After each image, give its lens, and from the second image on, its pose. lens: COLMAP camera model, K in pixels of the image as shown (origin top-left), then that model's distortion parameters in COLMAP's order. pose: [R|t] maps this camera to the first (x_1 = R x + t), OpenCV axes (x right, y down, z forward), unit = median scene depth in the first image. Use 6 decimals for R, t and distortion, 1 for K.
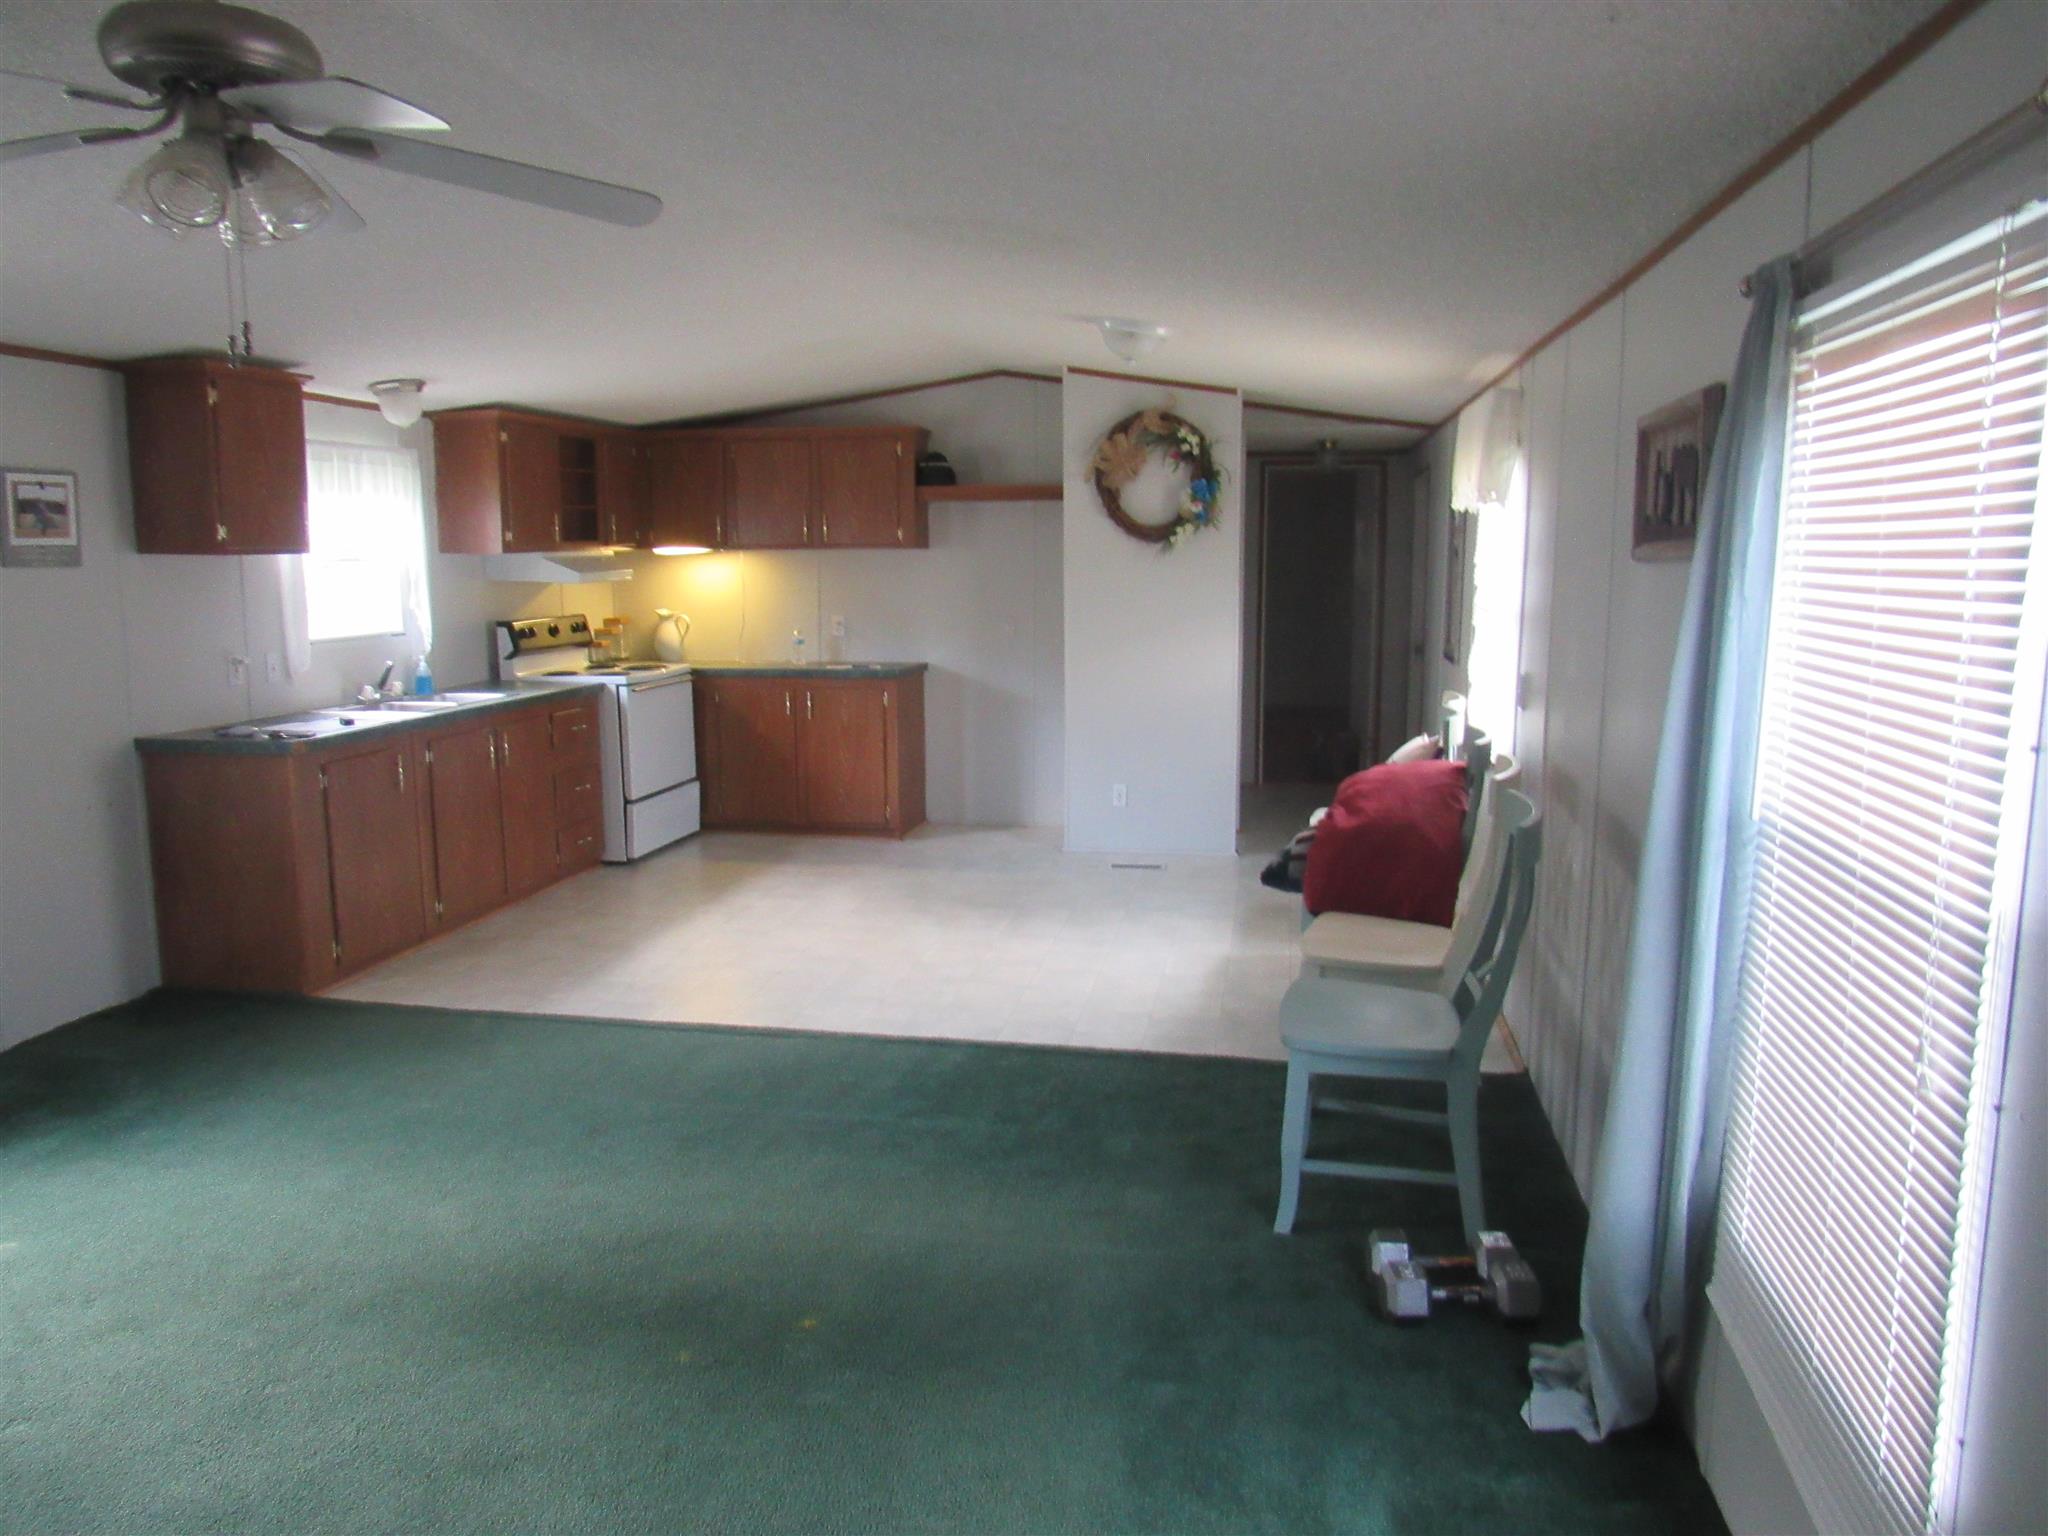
lens RADIAL K [[1515.3, 0, 1024.0], [0, 1515.3, 768.0], [0, 0, 1]] dist [-0.033020, -0.005211]
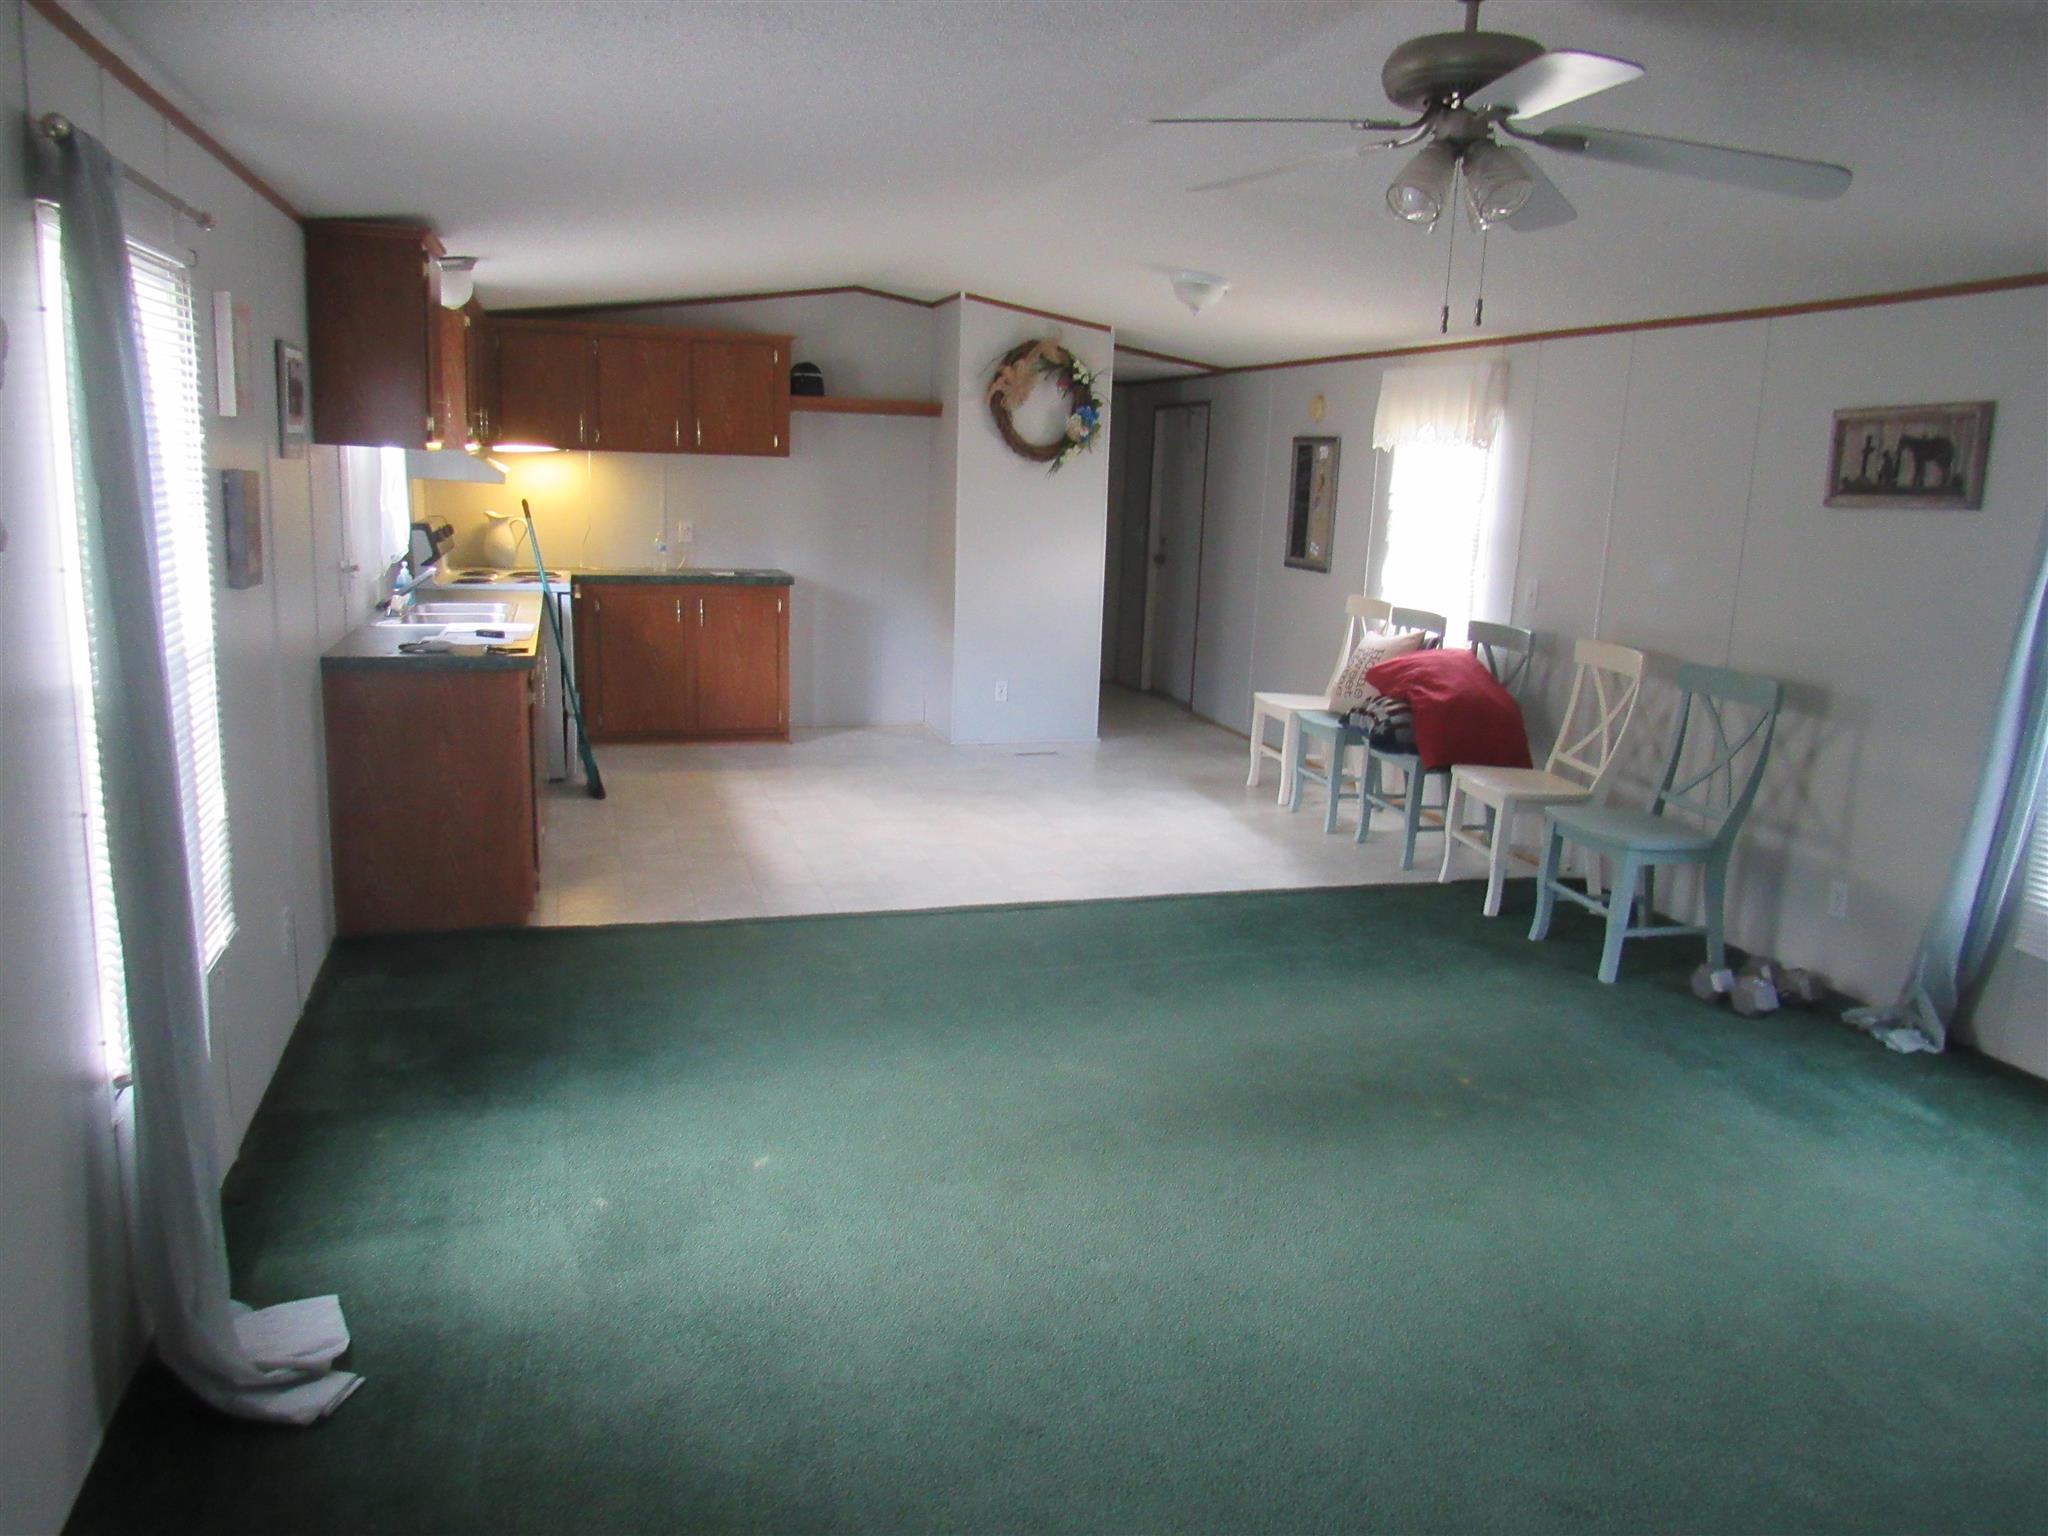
lens RADIAL K [[1529.5, 0, 1024.0], [0, 1529.5, 768.0], [0, 0, 1]] dist [-0.019976, -0.001145]
pose [[0.875205, -0.060613, 0.479941, -0.475628], [0.031231, 0.997129, 0.068980, -0.002412], [-0.482744, -0.045383, 0.874585, 0.016720]]
